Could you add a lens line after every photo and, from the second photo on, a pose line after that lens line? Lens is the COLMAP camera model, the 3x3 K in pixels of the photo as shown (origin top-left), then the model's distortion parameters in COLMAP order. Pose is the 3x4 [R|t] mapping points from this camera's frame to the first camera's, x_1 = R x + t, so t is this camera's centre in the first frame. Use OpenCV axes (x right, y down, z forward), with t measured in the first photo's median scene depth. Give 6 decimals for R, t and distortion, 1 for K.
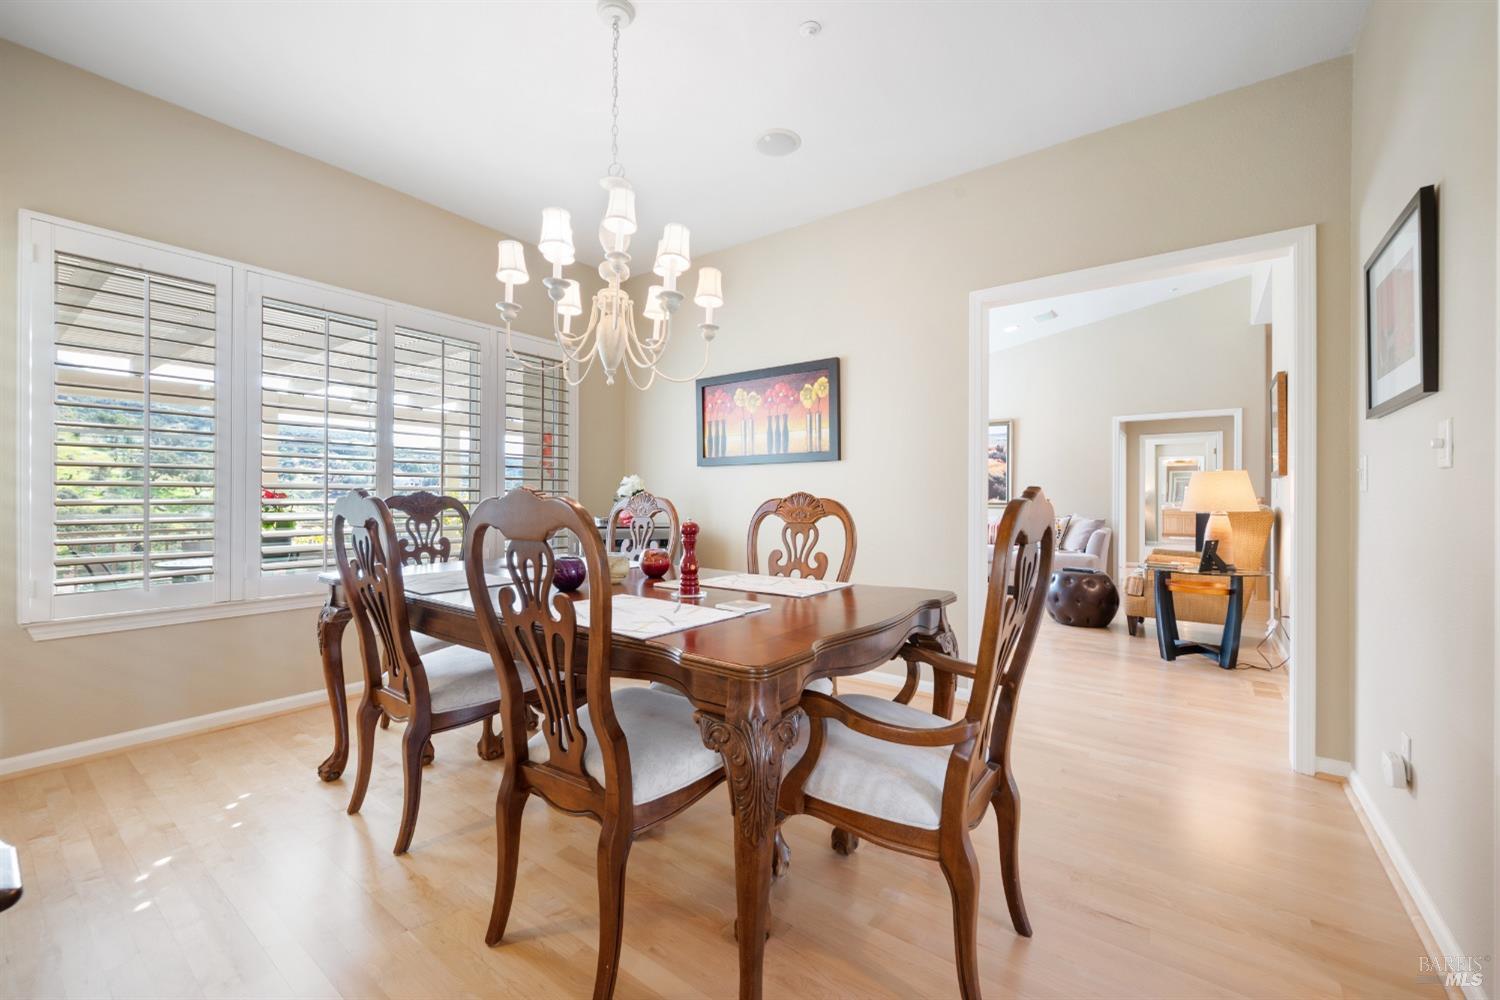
lens RADIAL K [[591.2, 0, 753.6], [0, 591.2, 497.4], [0, 0, 1]] dist [-0.003824, -0.000840]
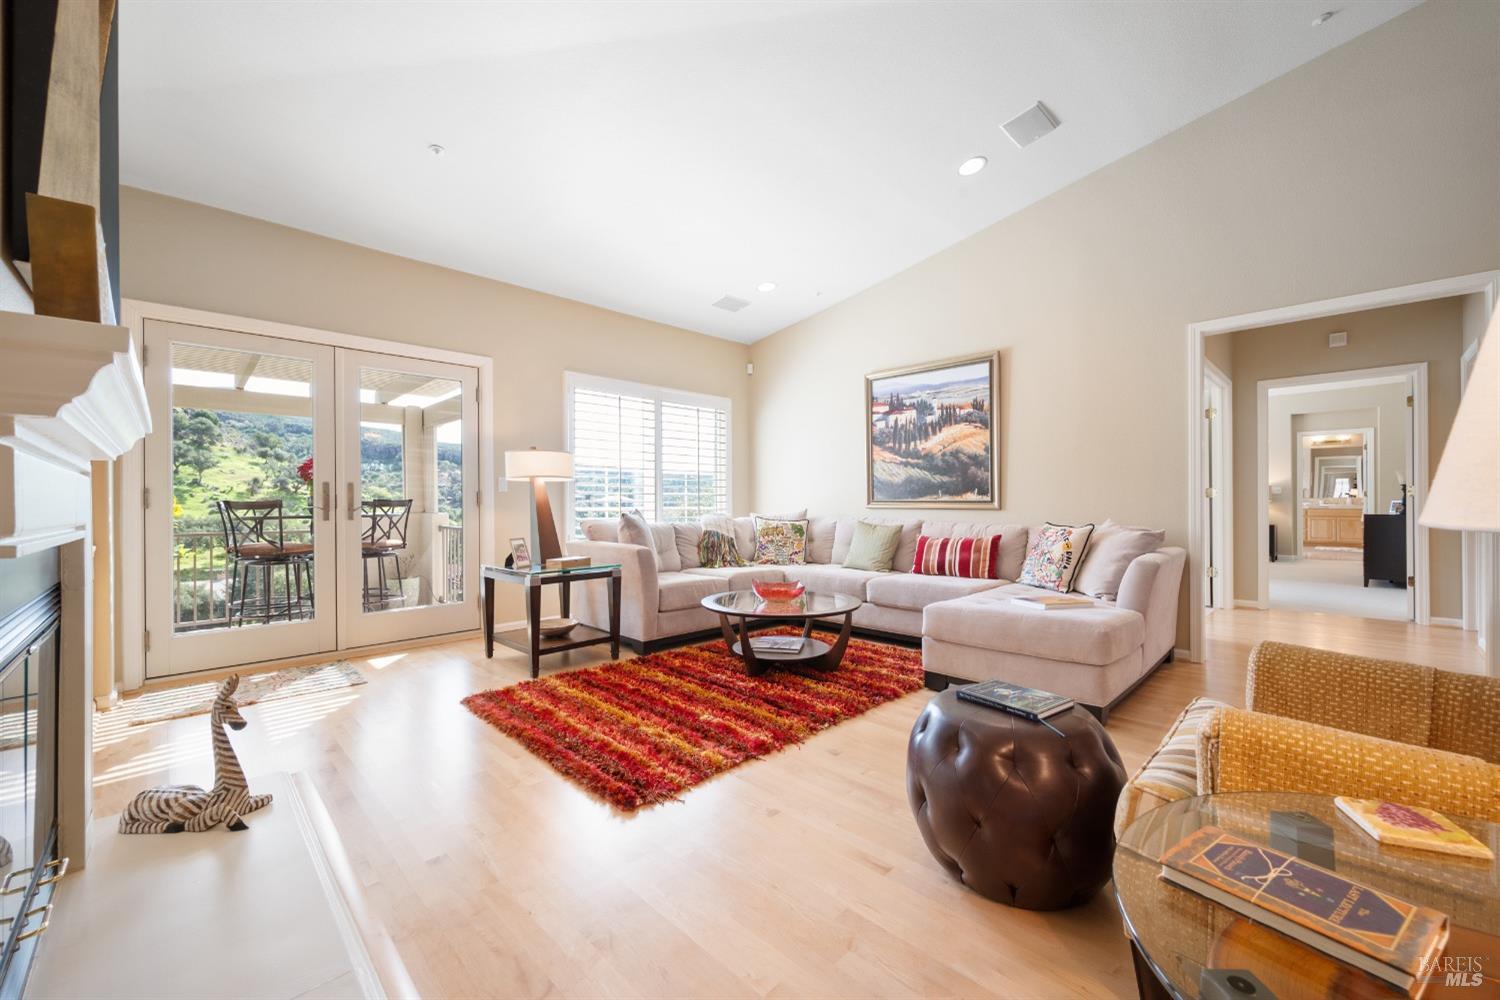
lens RADIAL K [[591.2, 0, 748.5], [0, 591.2, 498.8], [0, 0, 1]] dist [-0.003824, -0.000840]
pose [[0.988453, -0.006583, -0.151382, 0.284429], [0.006871, 0.999975, 0.001377, 0.005983], [0.151370, -0.002401, 0.988474, 0.405373]]
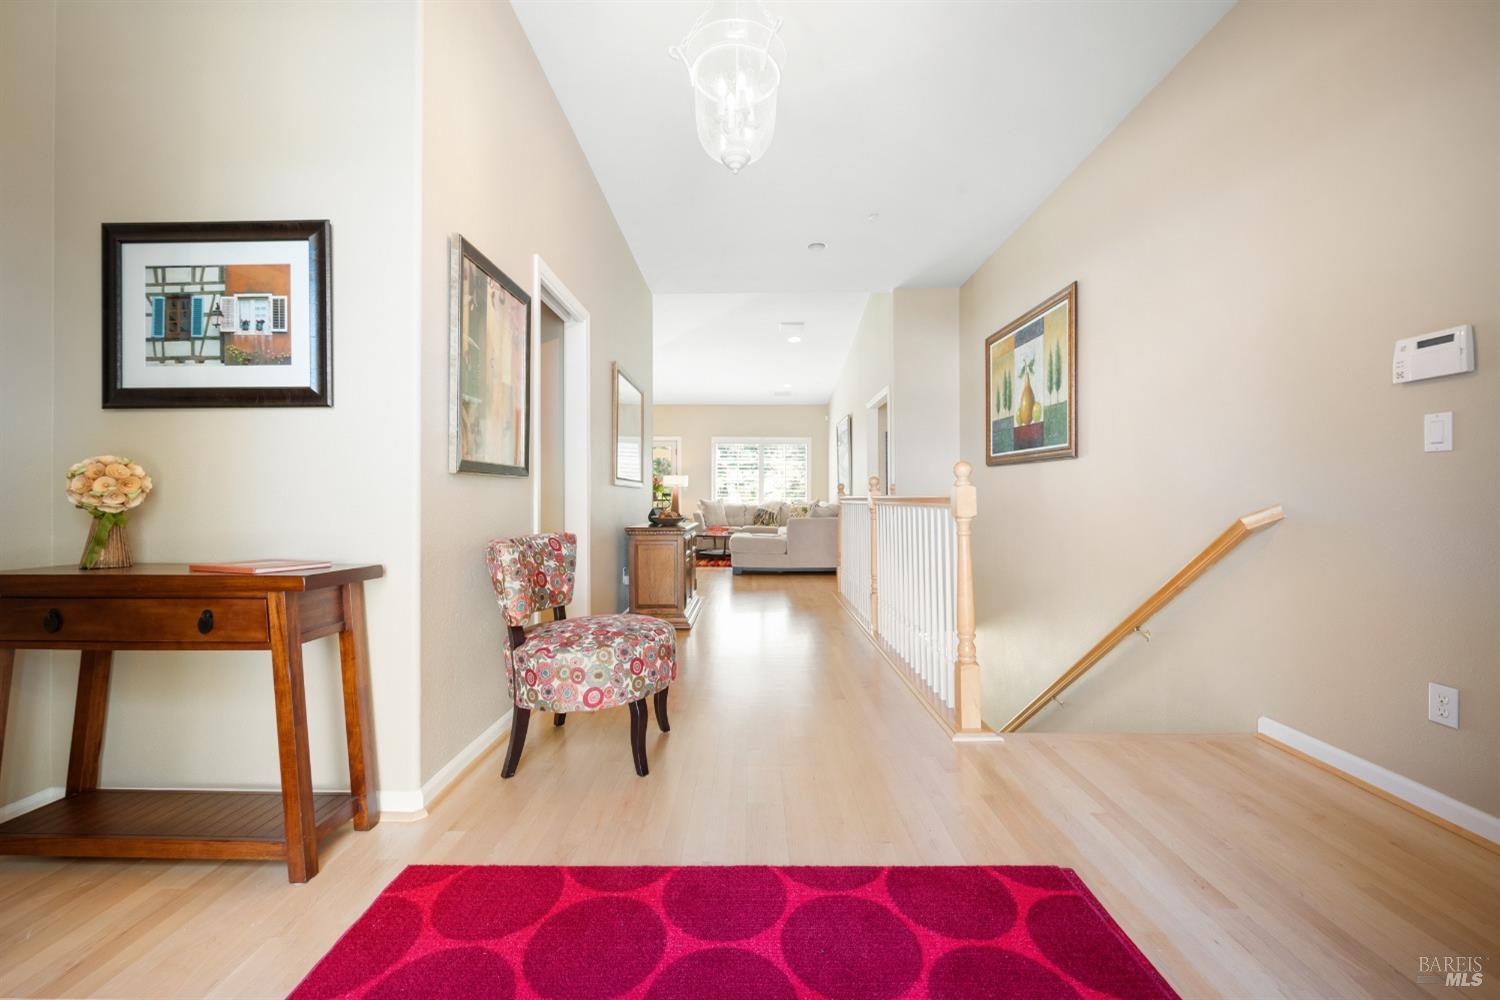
lens RADIAL K [[591.2, 0, 749.7], [0, 591.2, 496.7], [0, 0, 1]] dist [-0.003824, -0.000840]
pose [[0.585569, -0.001238, -0.810622, 1.164523], [0.003842, 0.999992, 0.001248, 0.012351], [0.810614, -0.003845, 0.585569, 0.243544]]
